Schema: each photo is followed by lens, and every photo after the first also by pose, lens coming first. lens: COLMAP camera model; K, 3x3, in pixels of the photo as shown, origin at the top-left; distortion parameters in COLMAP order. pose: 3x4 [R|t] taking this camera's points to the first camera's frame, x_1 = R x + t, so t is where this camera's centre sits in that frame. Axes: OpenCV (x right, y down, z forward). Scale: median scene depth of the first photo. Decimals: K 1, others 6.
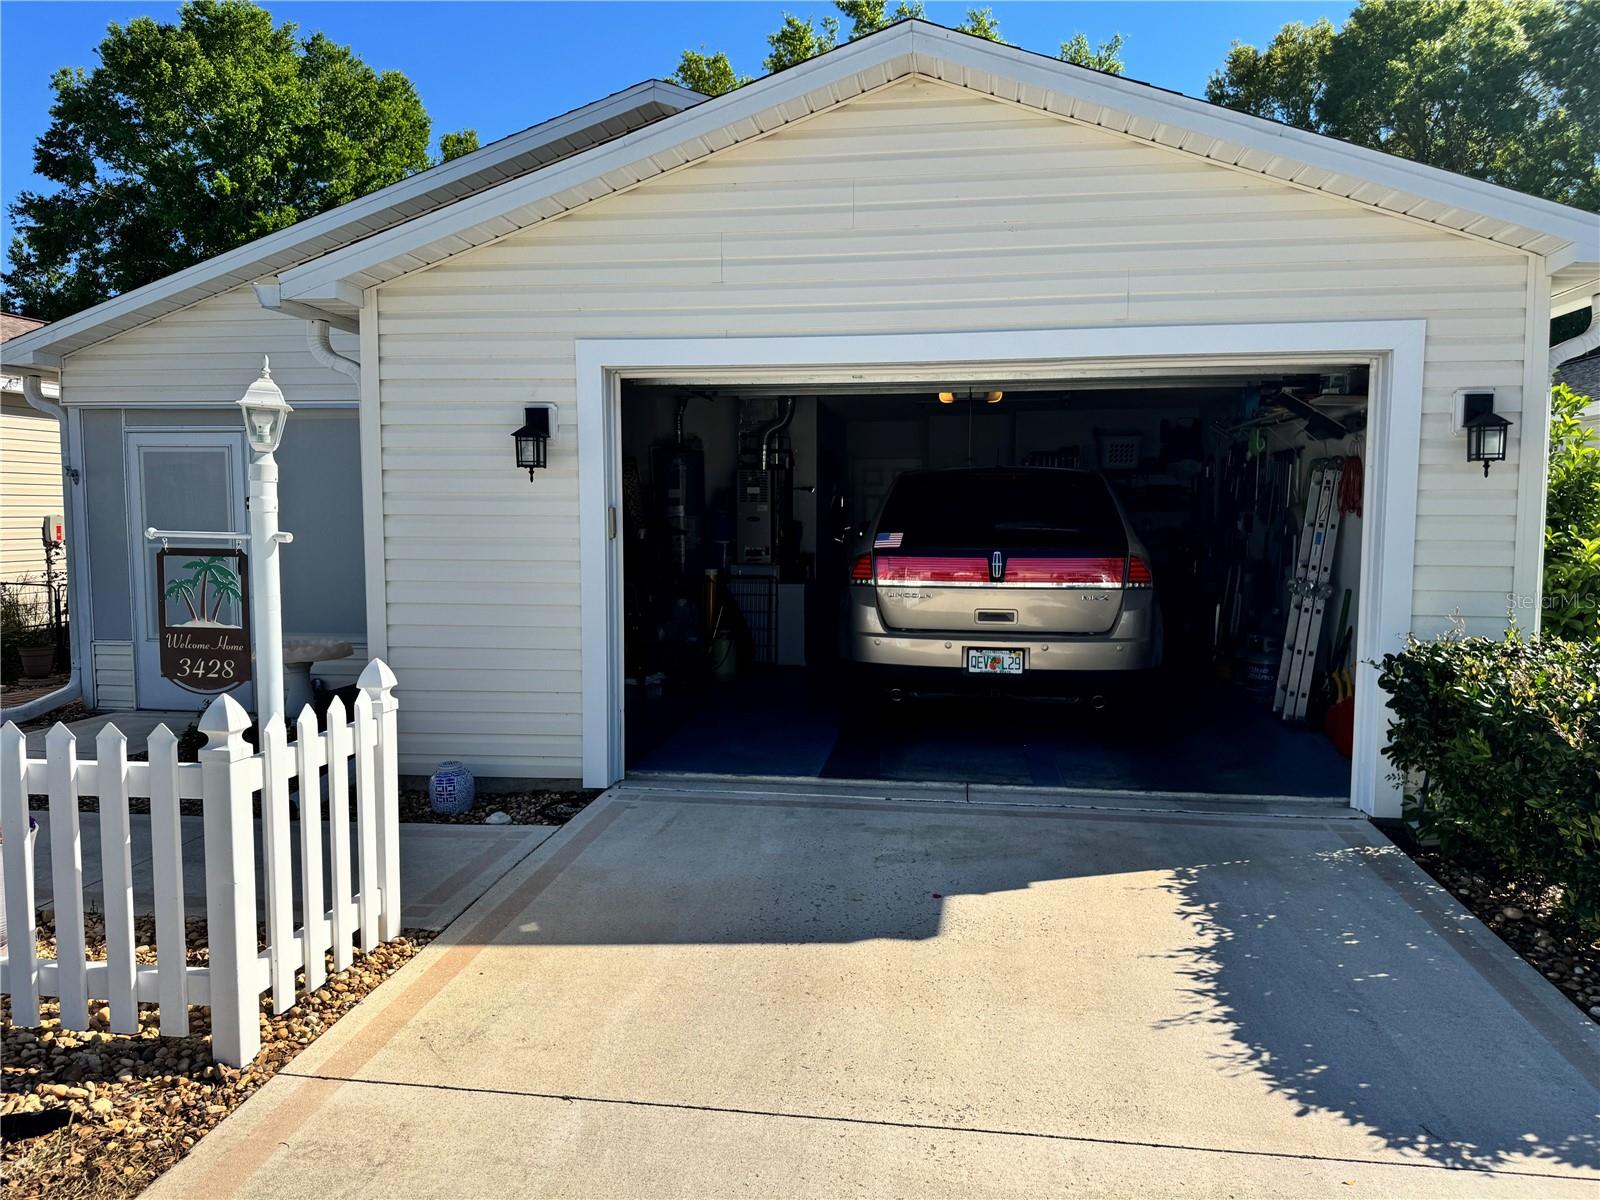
lens RADIAL K [[1122.5, 0, 798.3], [0, 1122.5, 598.1], [0, 0, 1]] dist [0.055059, -0.070222]
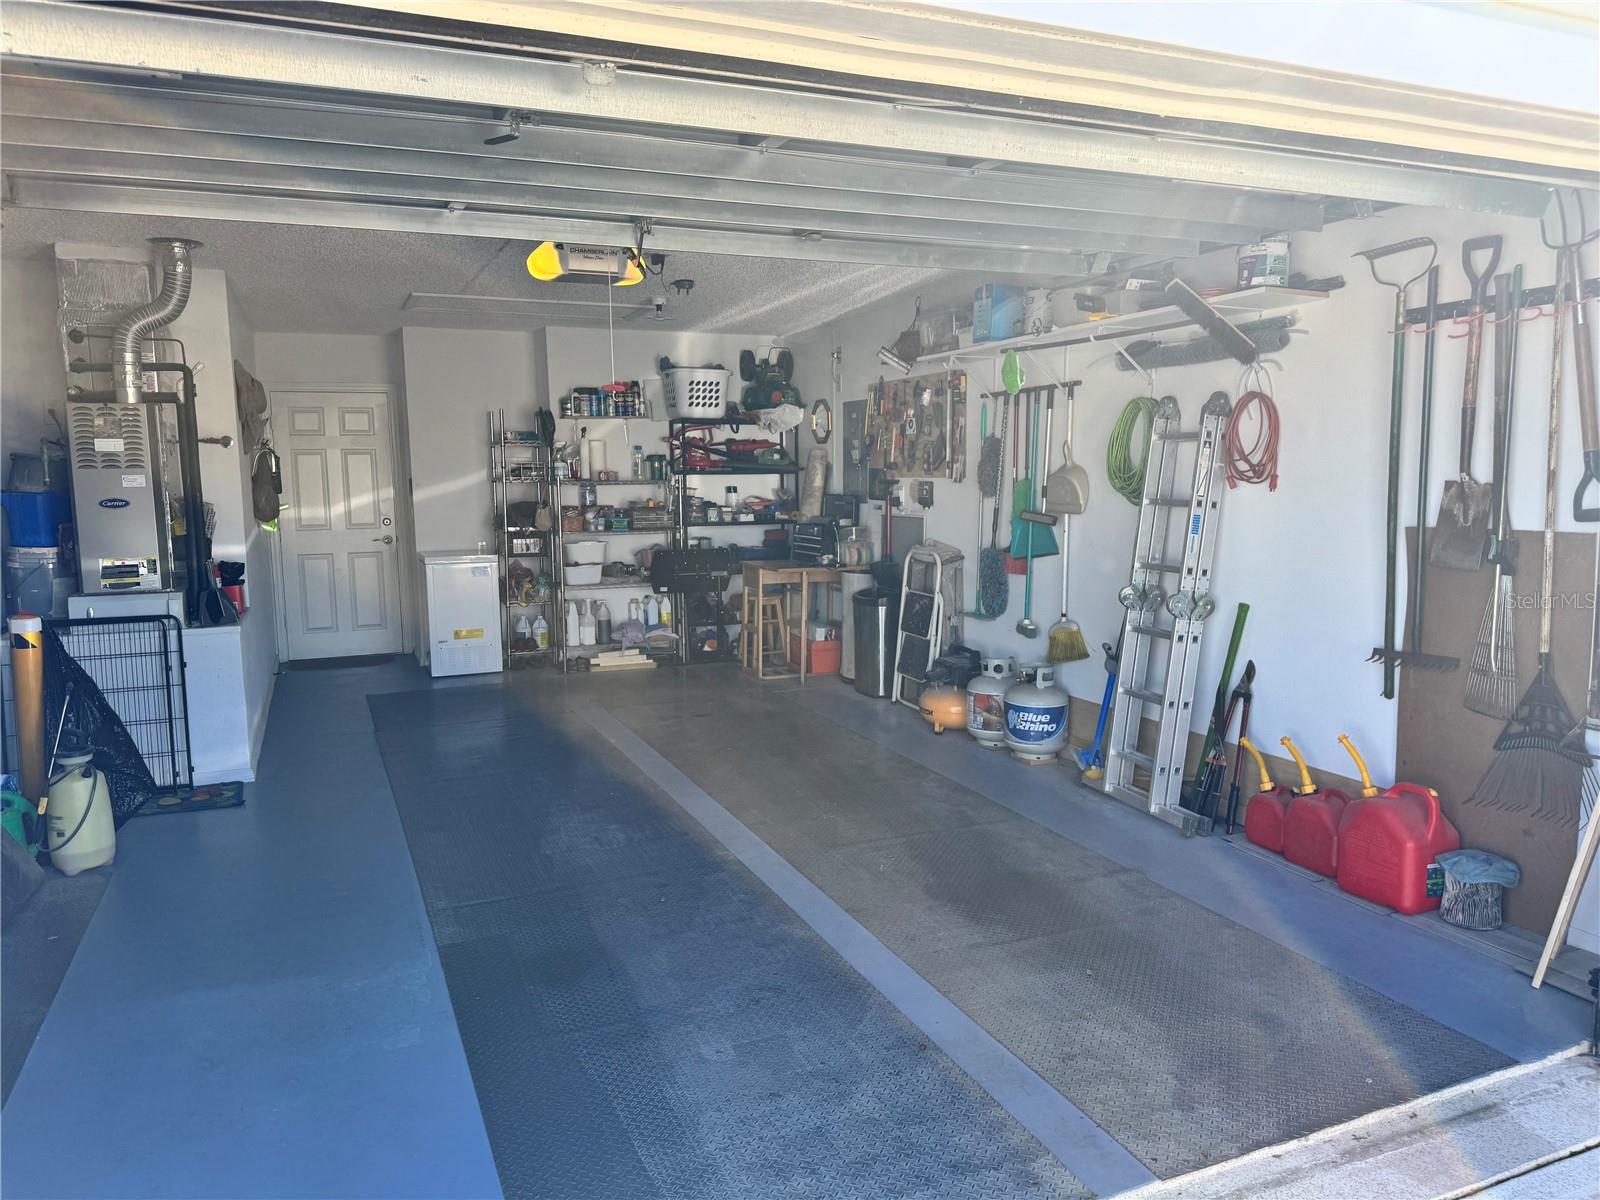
lens RADIAL K [[1122.5, 0, 795.8], [0, 1122.5, 611.2], [0, 0, 1]] dist [0.055059, -0.070222]
pose [[0.855962, -0.074985, 0.511572, -0.042102], [0.049281, 0.996755, 0.063645, -0.040123], [-0.514684, -0.029267, 0.856880, 0.414436]]
